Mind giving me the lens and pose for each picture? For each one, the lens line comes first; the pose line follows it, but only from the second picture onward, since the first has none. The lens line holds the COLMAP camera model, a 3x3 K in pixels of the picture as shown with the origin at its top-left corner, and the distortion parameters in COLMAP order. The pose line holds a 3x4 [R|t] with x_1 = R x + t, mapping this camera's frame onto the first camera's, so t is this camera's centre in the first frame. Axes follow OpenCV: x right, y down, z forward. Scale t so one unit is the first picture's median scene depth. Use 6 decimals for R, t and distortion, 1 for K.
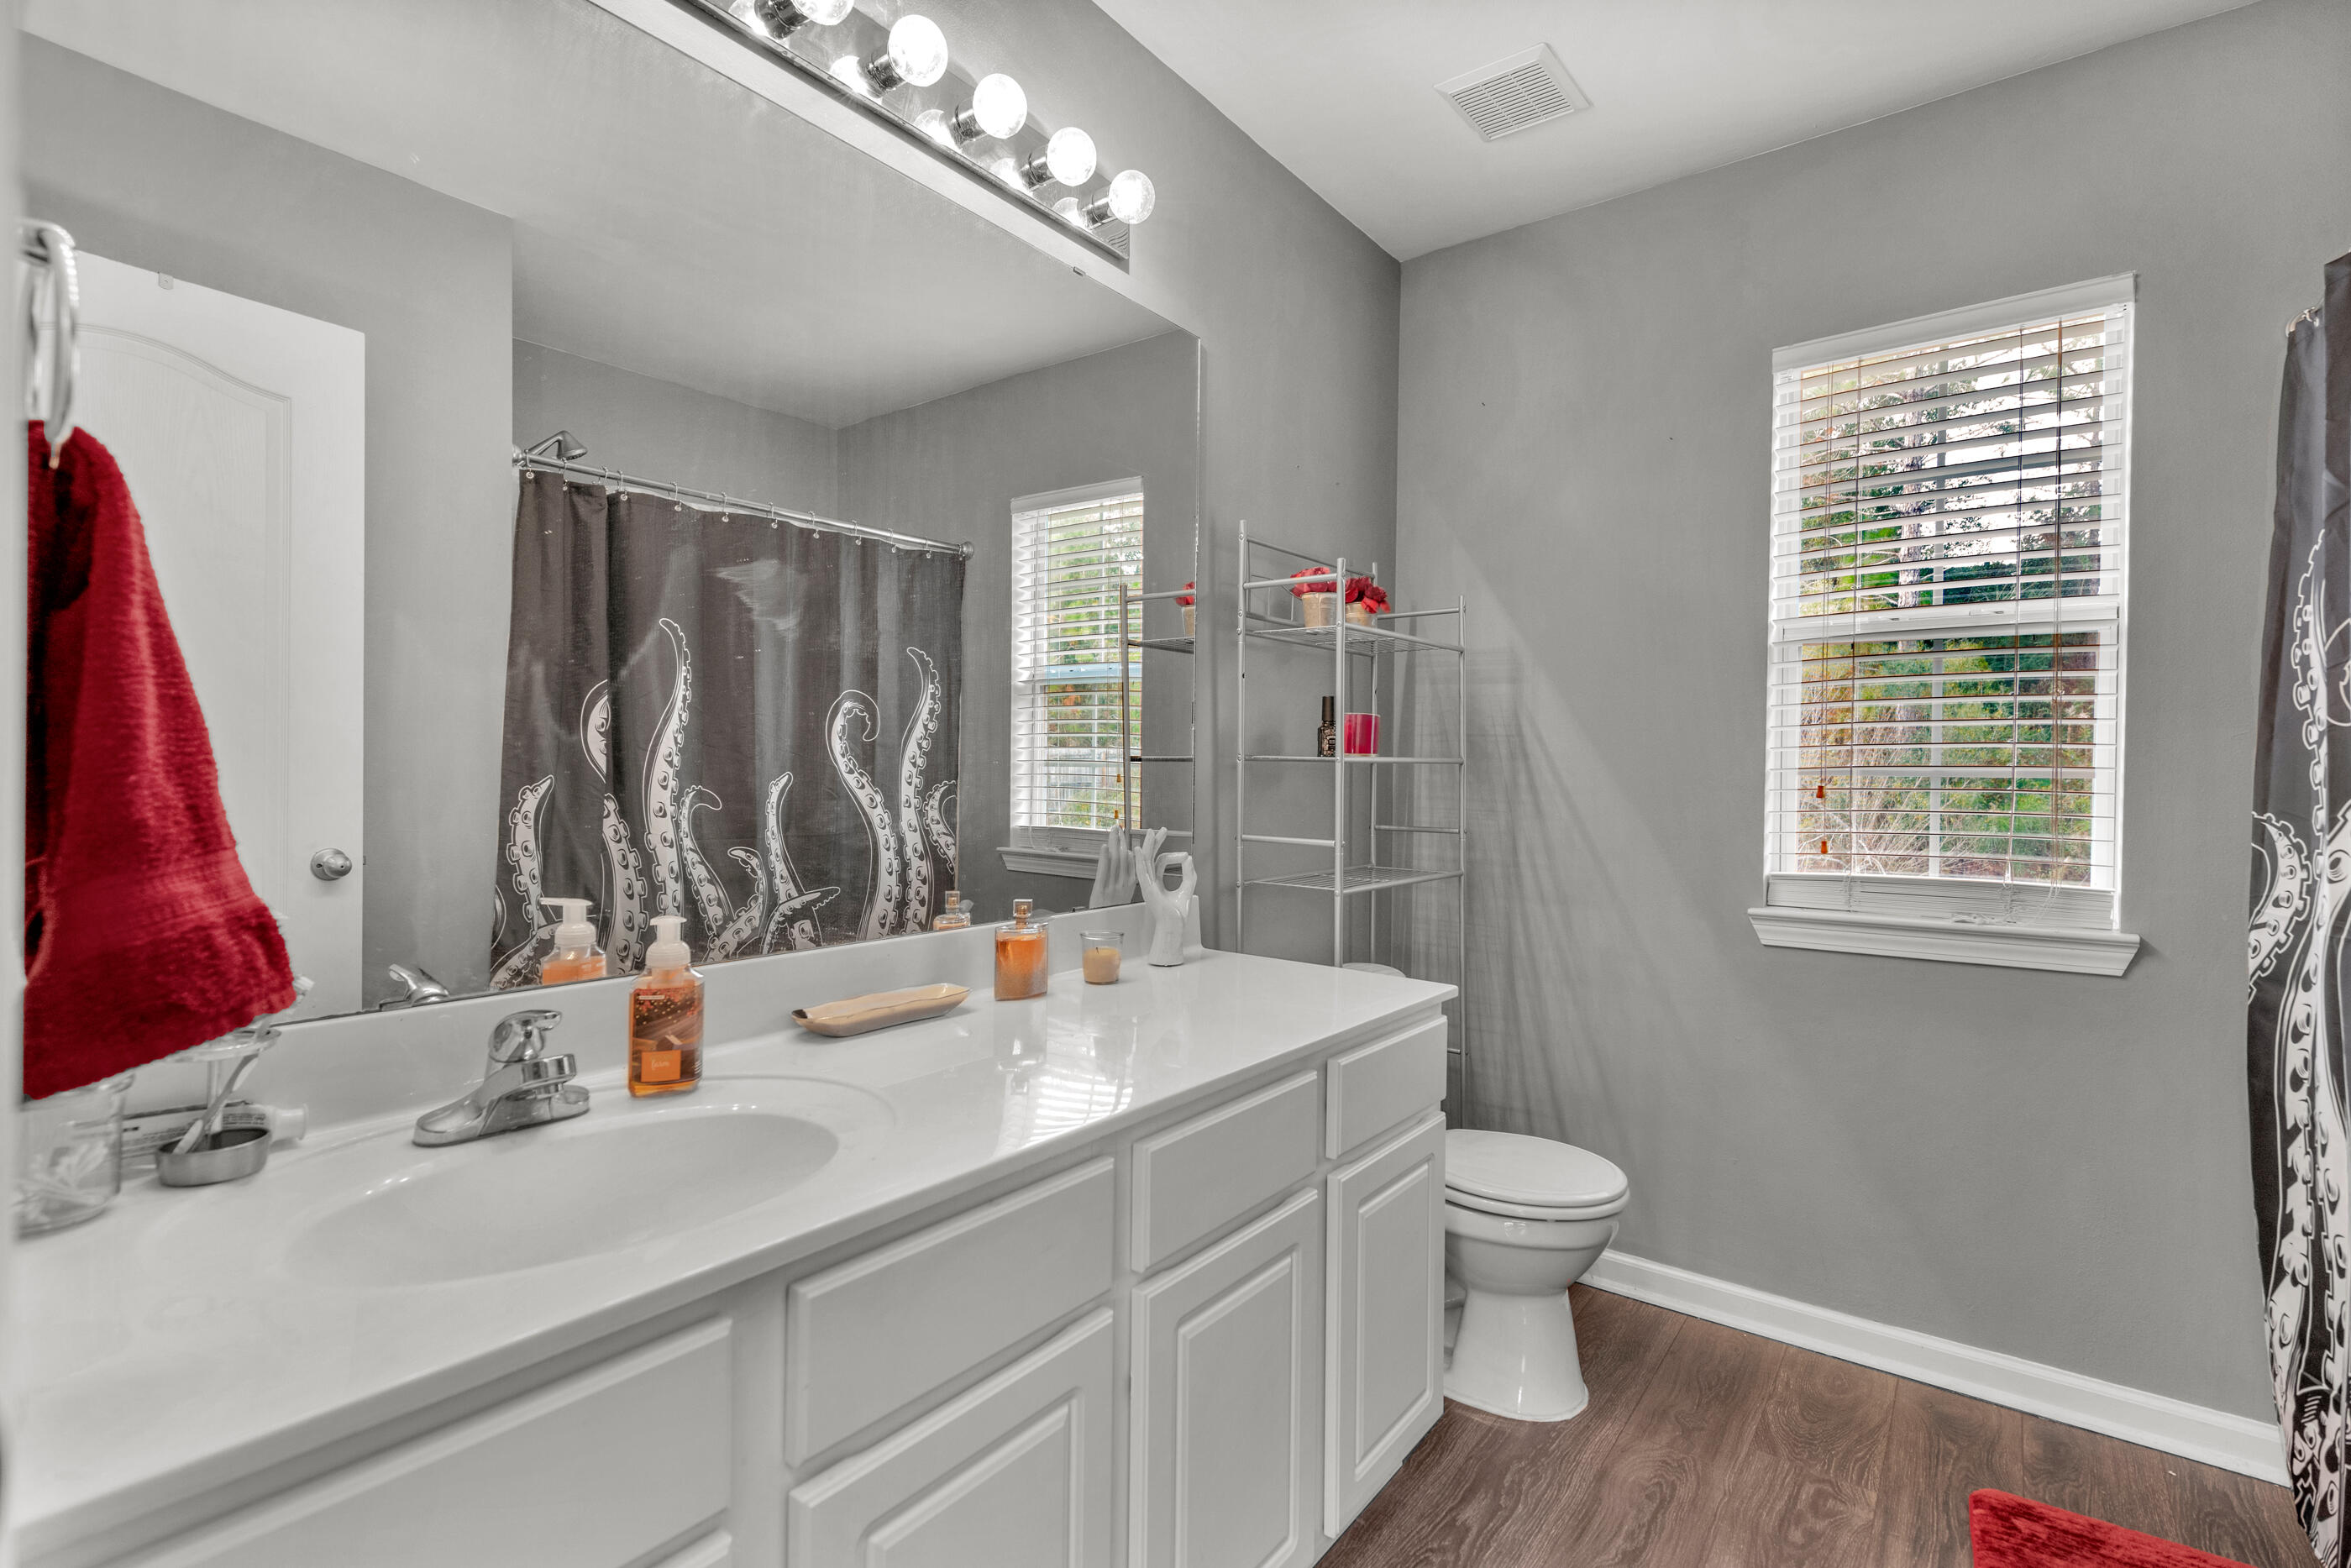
lens RADIAL K [[1064.7, 0, 1175.5], [0, 1064.7, 784.0], [0, 0, 1]] dist [0.010990, -0.005535]
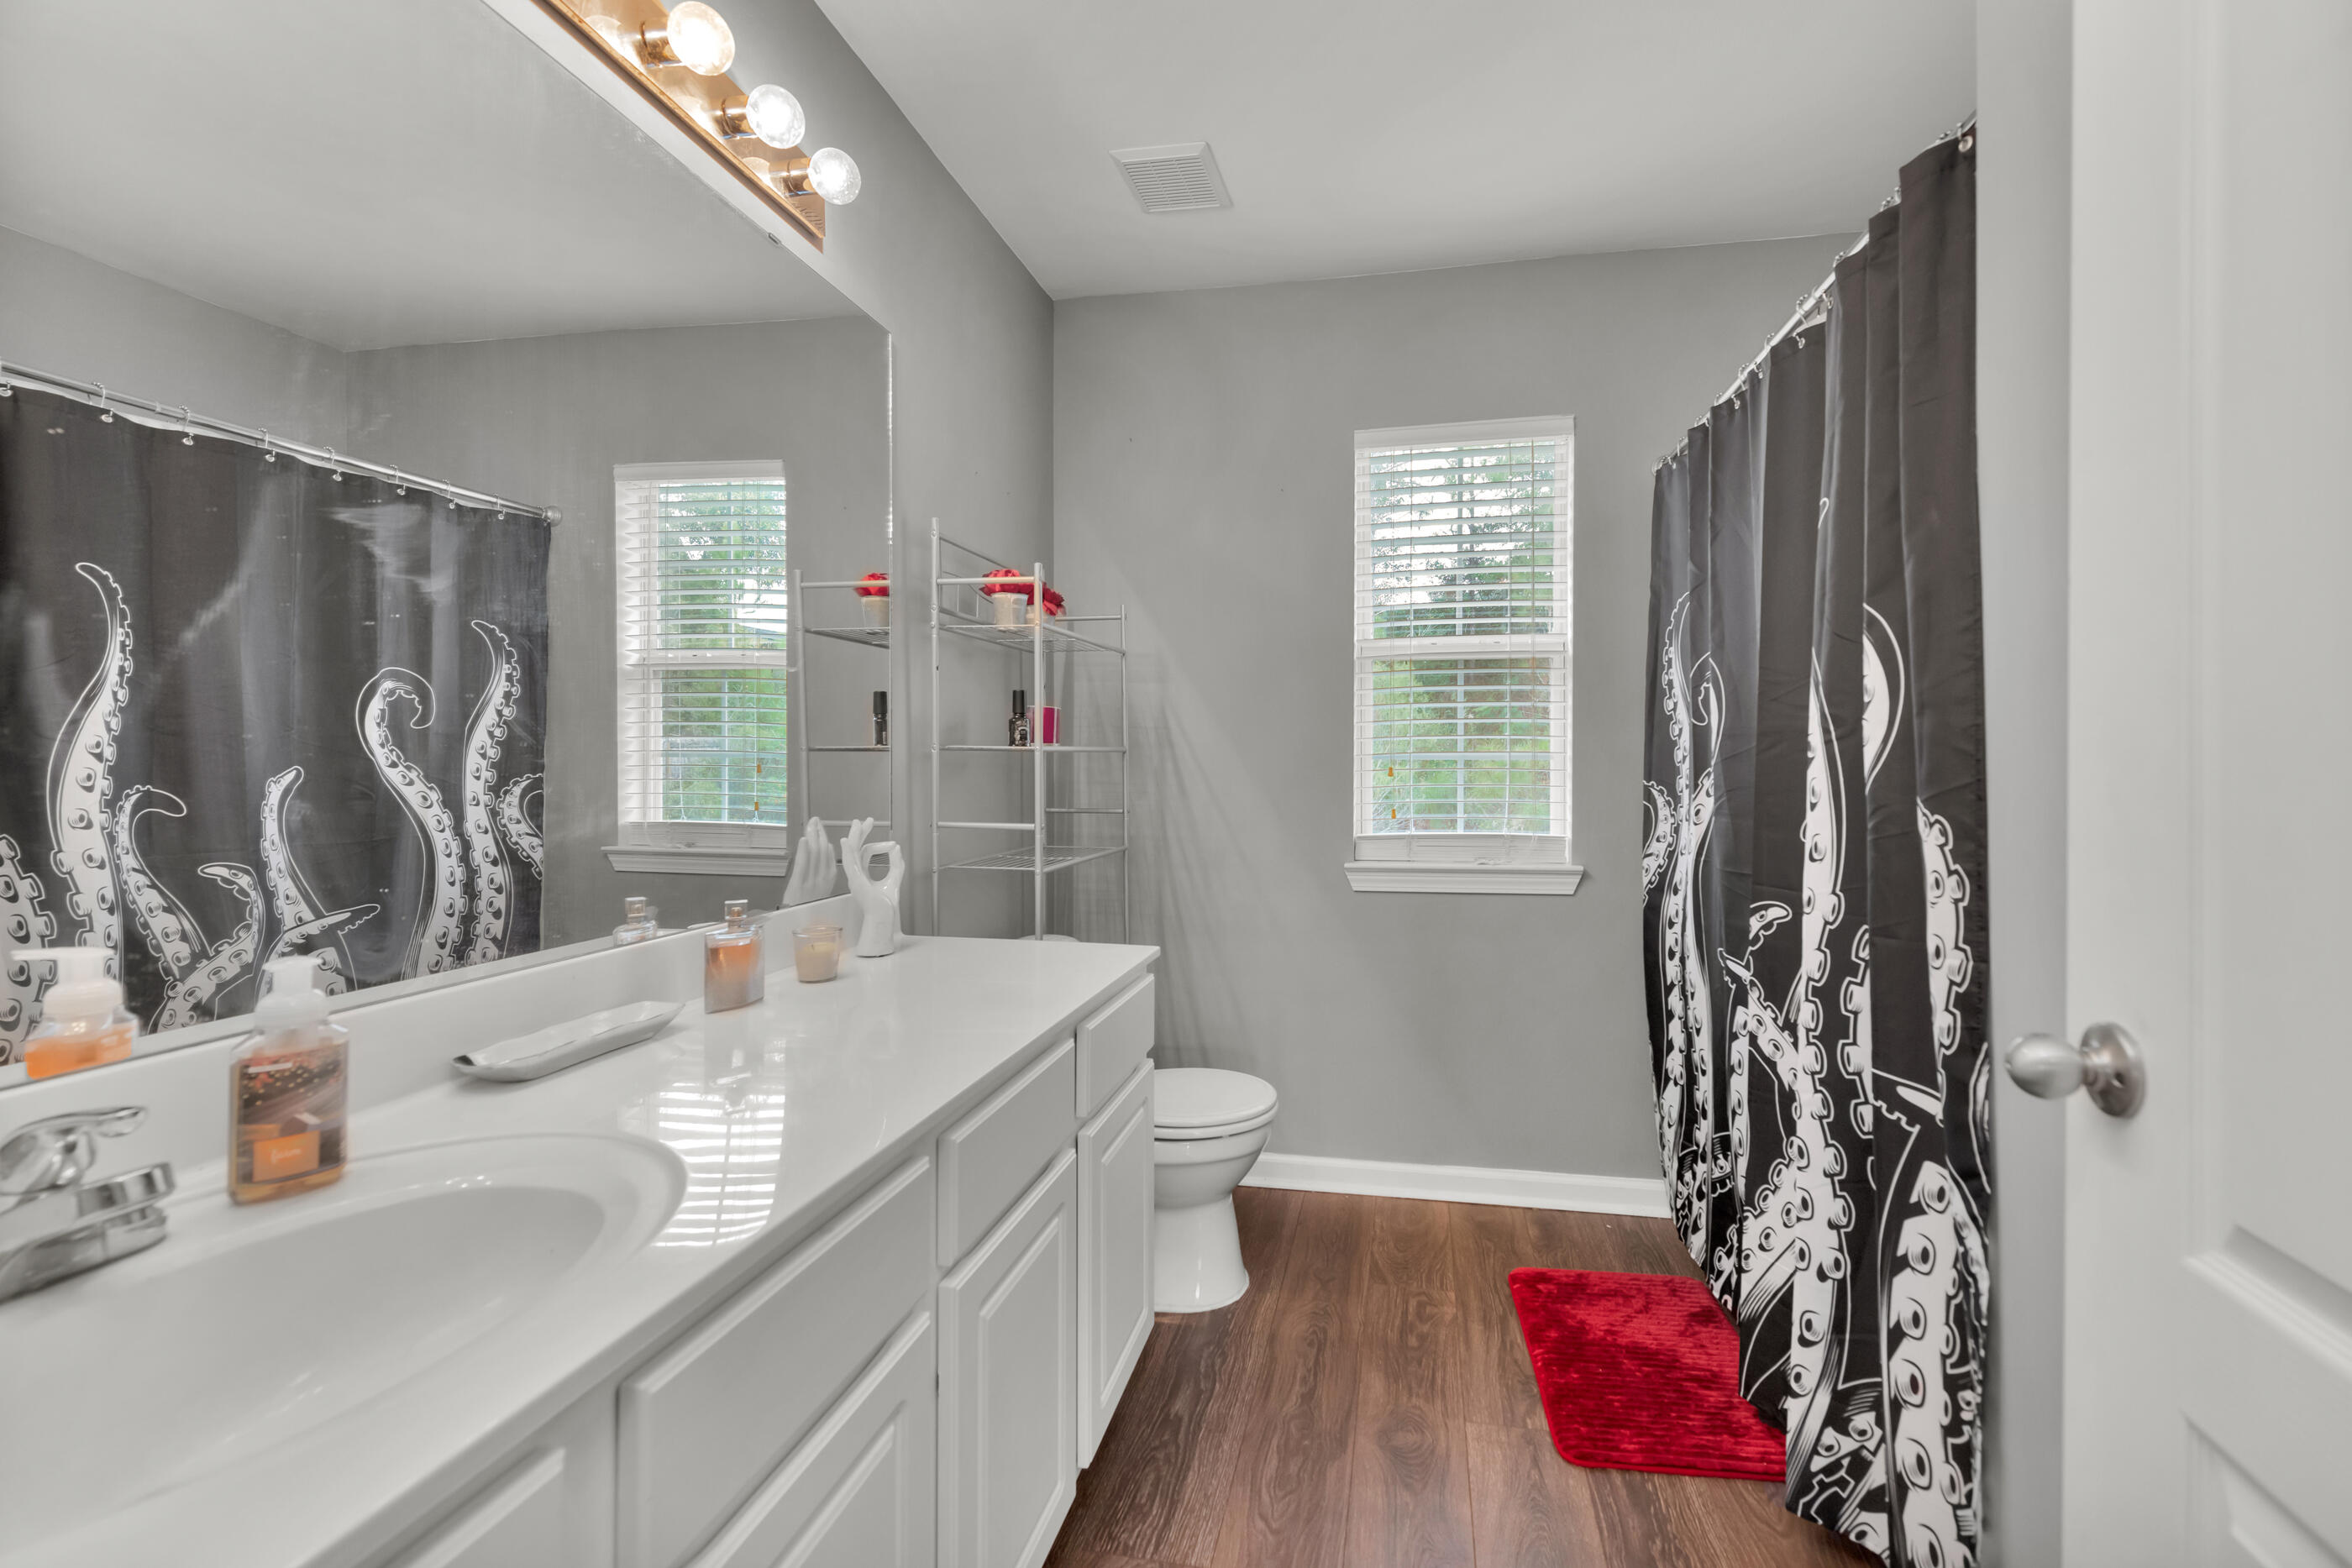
lens RADIAL K [[960.2, 0, 1130.5], [0, 960.2, 767.7], [0, 0, 1]] dist [0.012276, -0.005035]
pose [[0.885987, -0.012605, 0.463538, -0.224182], [0.013962, 0.999902, 0.000504, -0.002954], [-0.463499, 0.006026, 0.886077, 0.095215]]
